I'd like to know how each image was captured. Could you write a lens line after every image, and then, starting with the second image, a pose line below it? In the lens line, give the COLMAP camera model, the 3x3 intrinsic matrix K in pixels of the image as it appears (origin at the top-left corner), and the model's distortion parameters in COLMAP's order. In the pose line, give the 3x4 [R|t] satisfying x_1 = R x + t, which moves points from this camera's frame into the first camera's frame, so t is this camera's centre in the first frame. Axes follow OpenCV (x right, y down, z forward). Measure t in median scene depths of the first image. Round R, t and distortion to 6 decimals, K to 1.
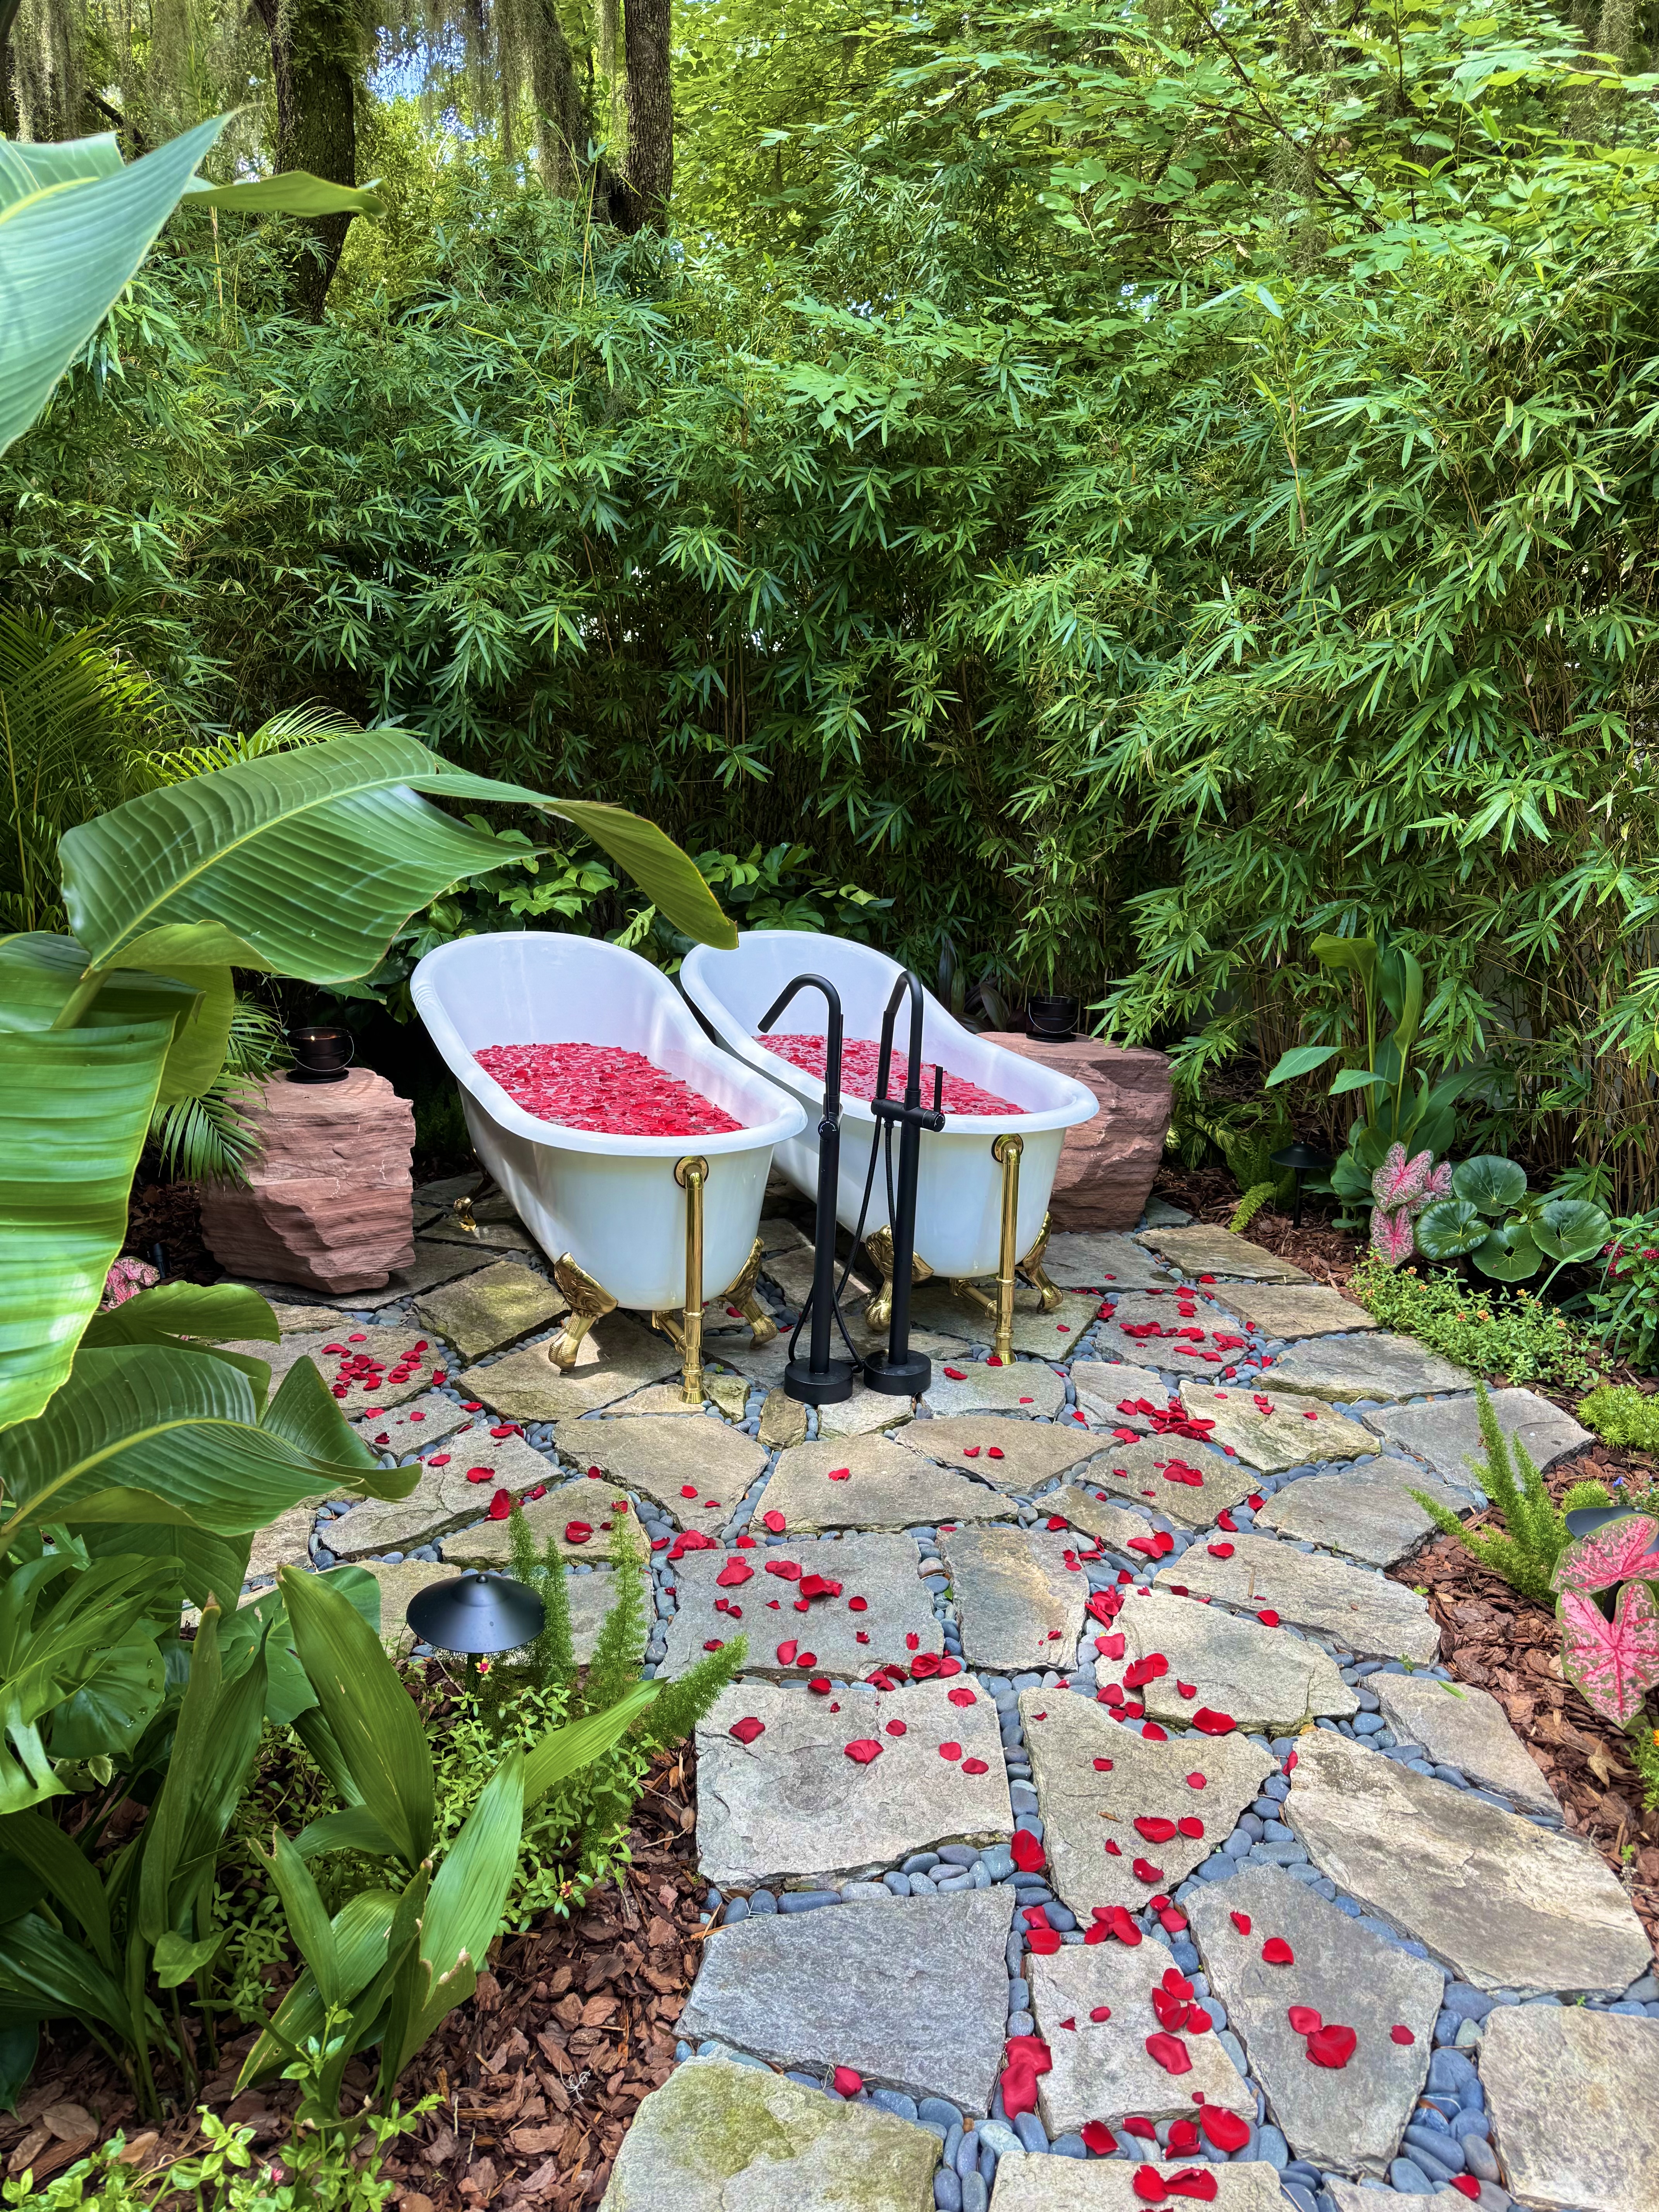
lens RADIAL K [[1507.4, 0, 818.1], [0, 1507.4, 1103.7], [0, 0, 1]] dist [0.141441, -0.297443]
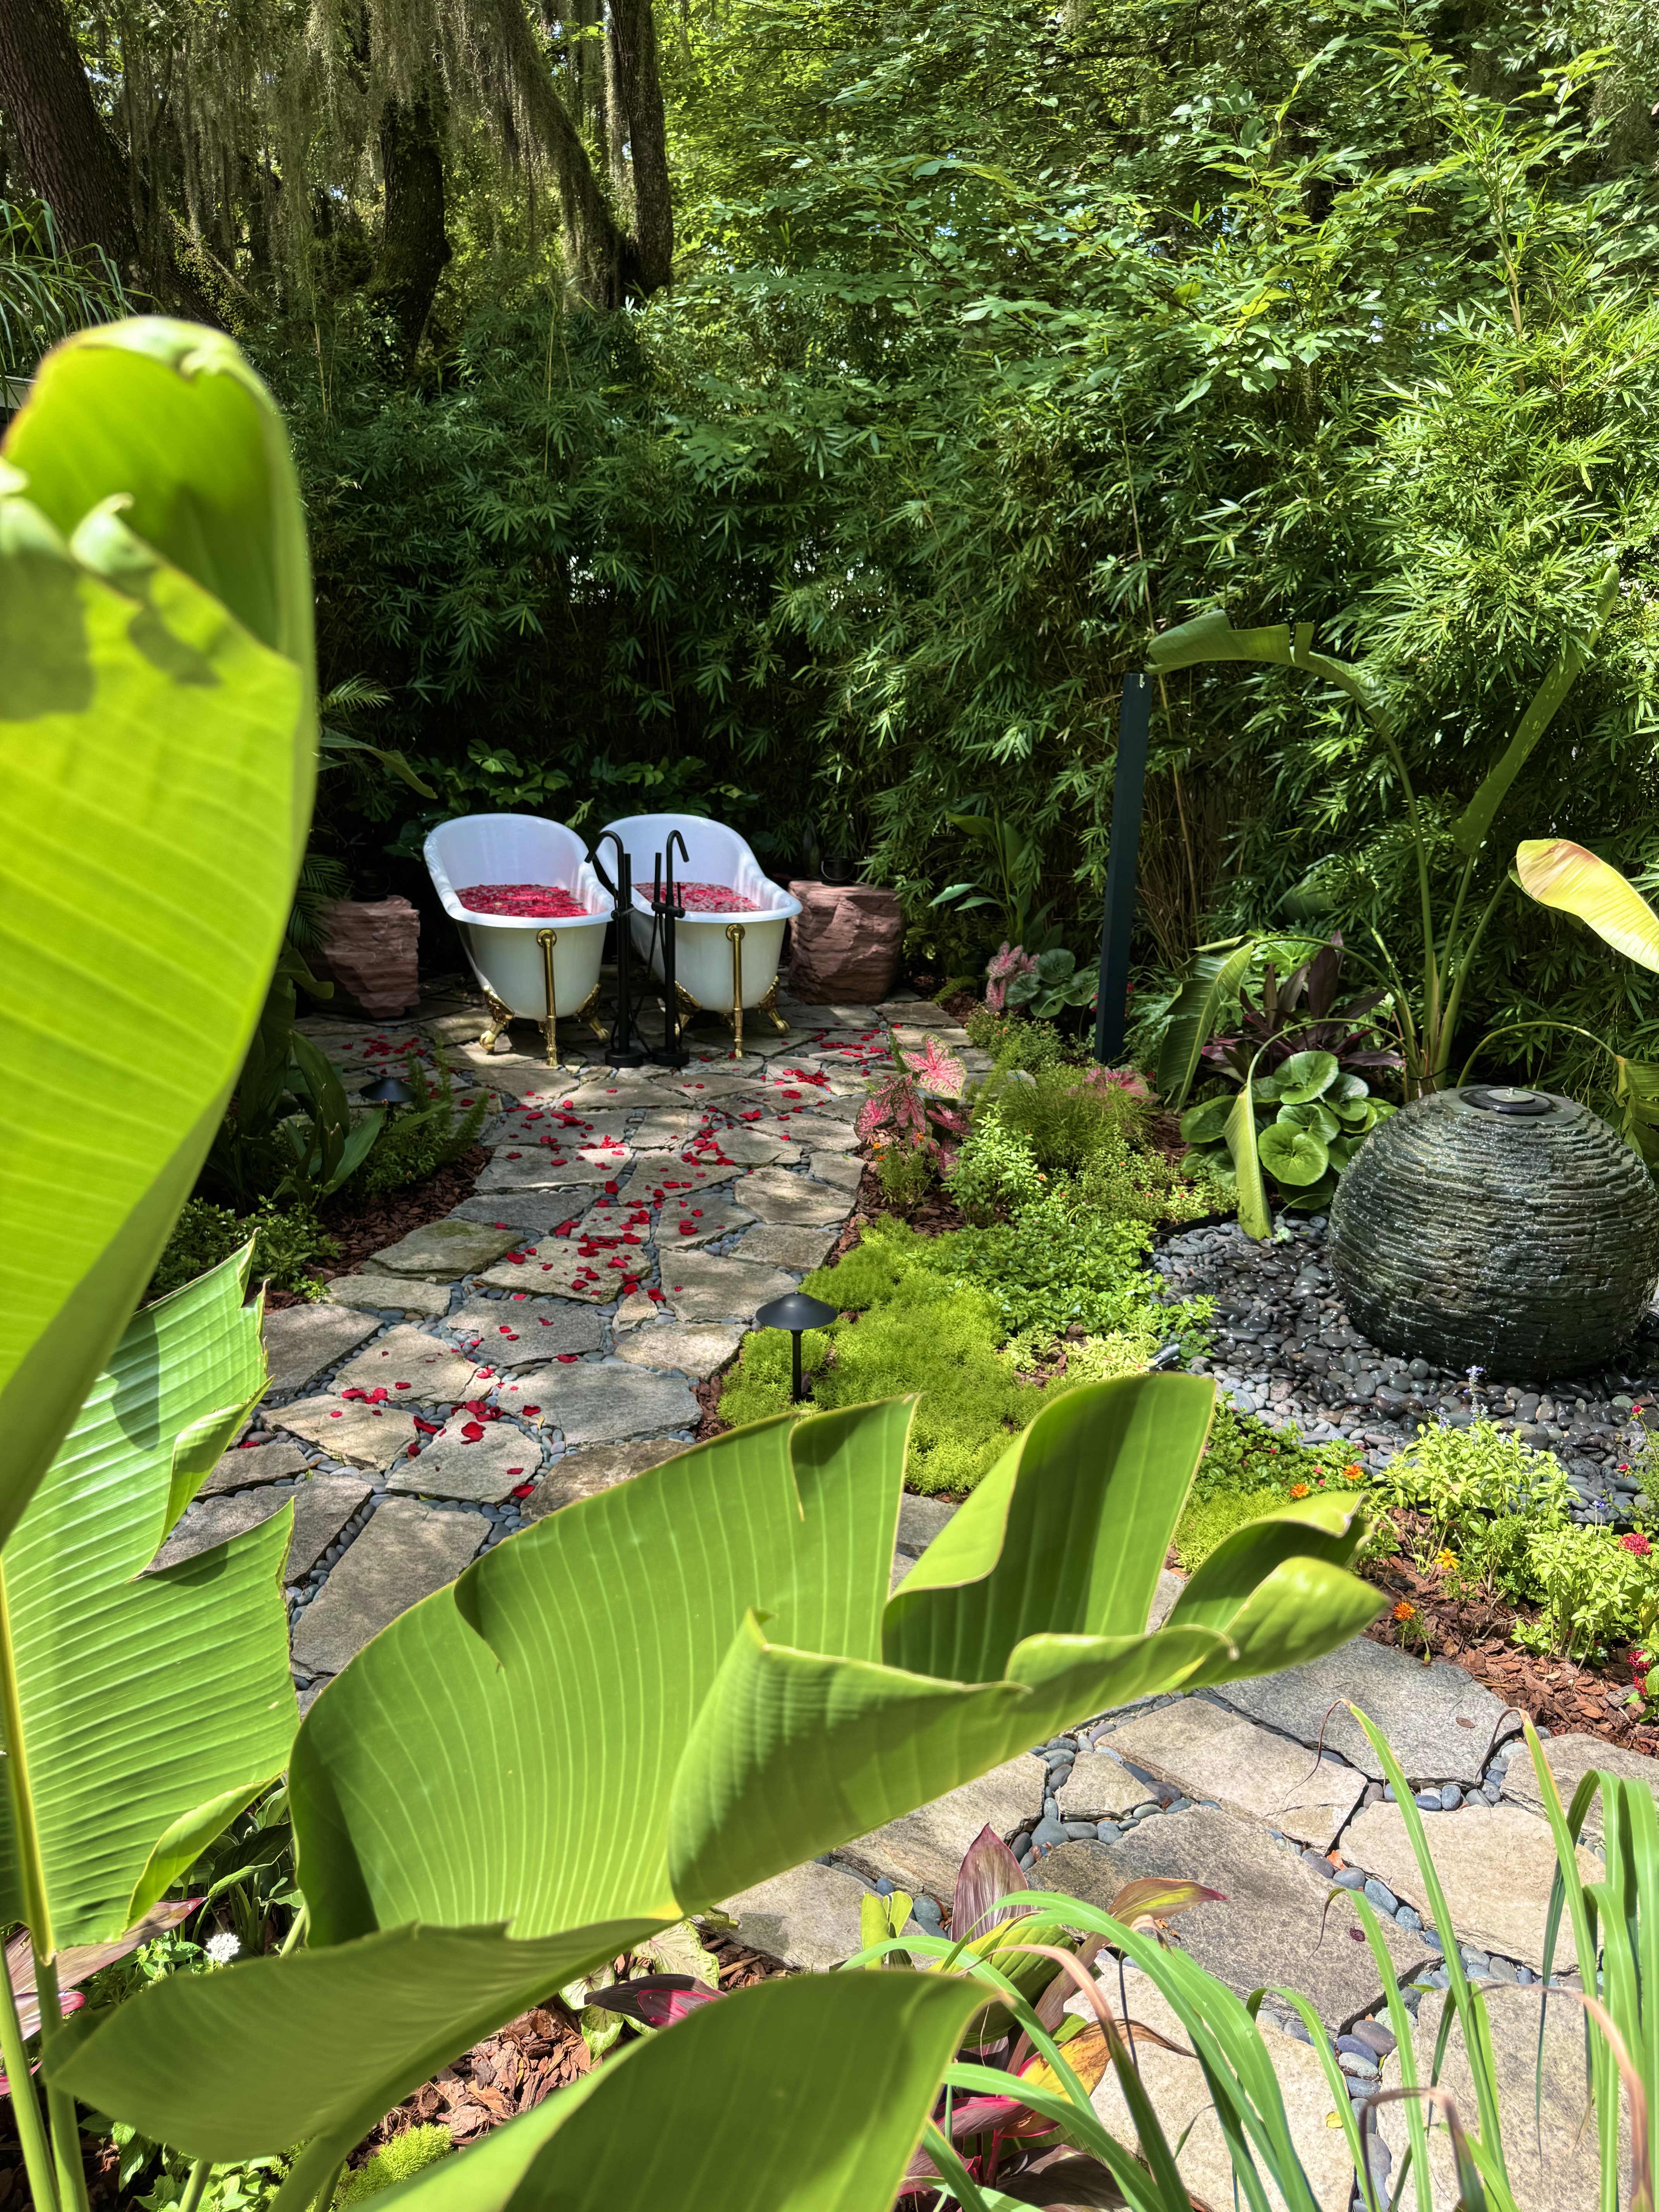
lens RADIAL K [[1500.0, 0, 829.5], [0, 1500.0, 1106.0], [0, 0, 1]] dist [0.138748, -0.326991]
pose [[0.995600, 0.014359, -0.092602, 0.369046], [-0.008744, 0.998114, 0.060757, 0.113918], [0.093300, -0.059680, 0.993848, -0.694963]]
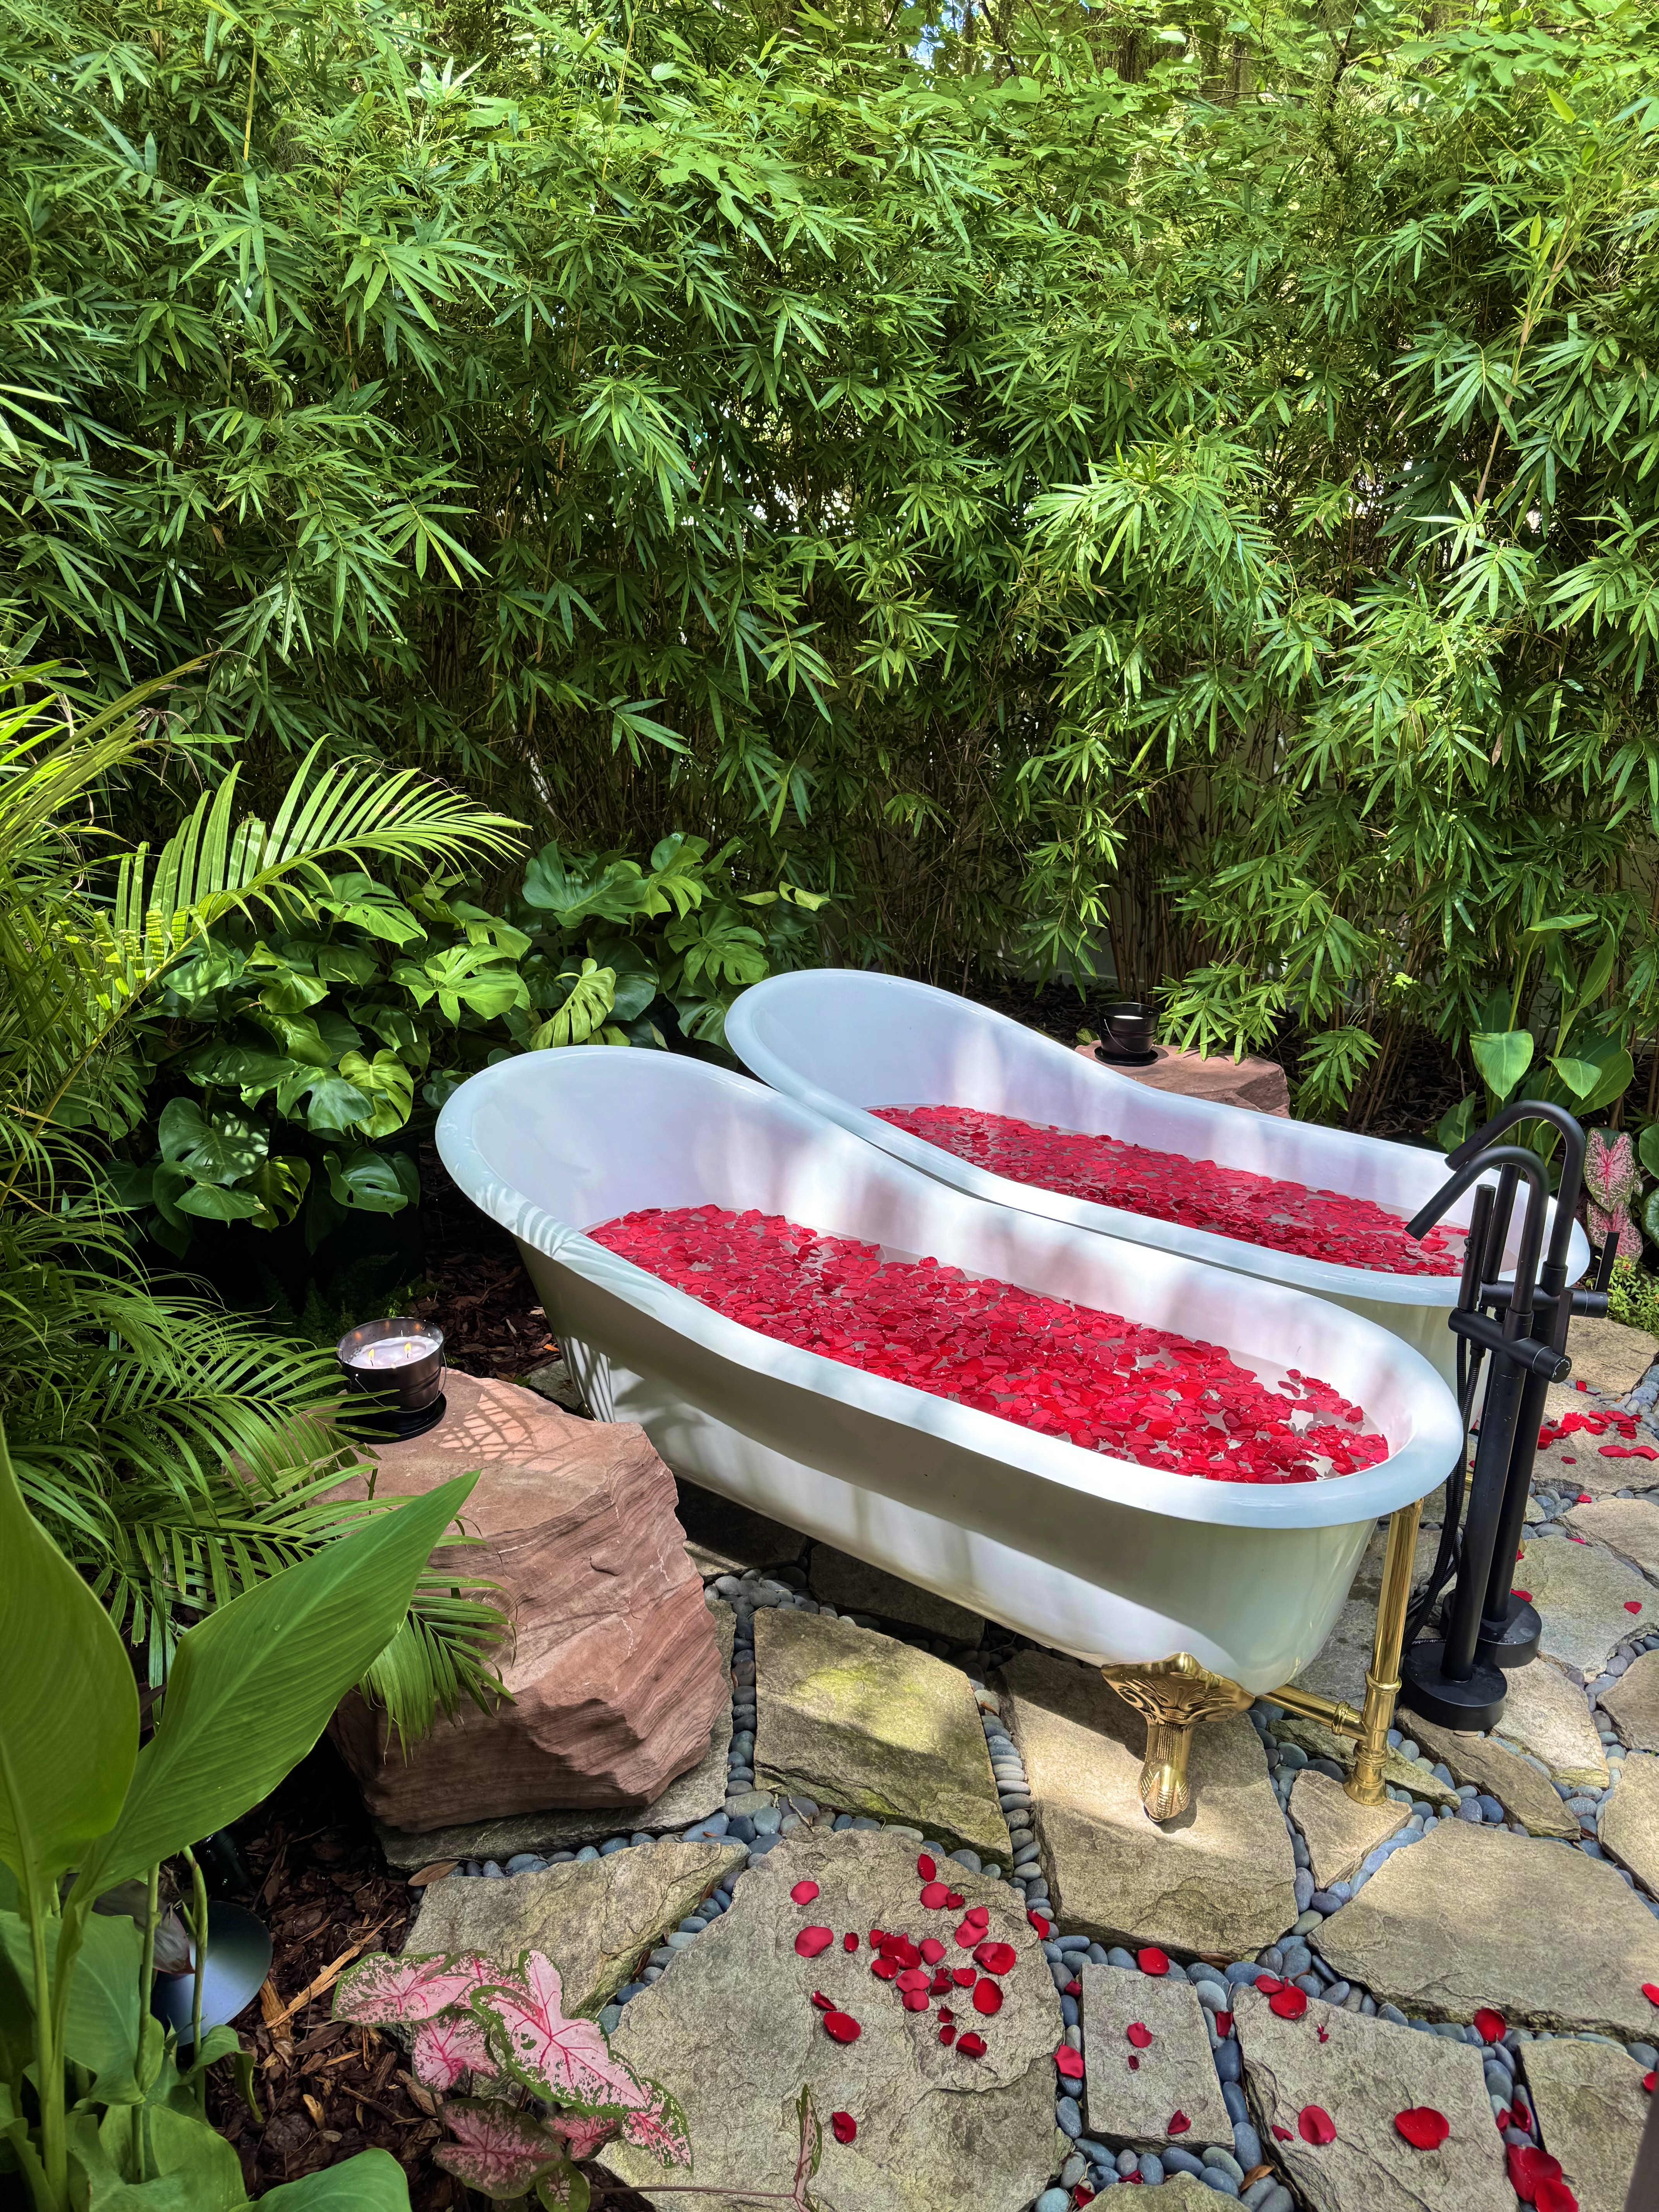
lens RADIAL K [[1569.2, 0, 807.1], [0, 1569.2, 1108.9], [0, 0, 1]] dist [0.037786, -0.045424]
pose [[0.852496, -0.198281, 0.483668, -0.496263], [0.145005, 0.978656, 0.145621, -0.205803], [-0.502218, -0.054007, 0.863053, 0.474322]]
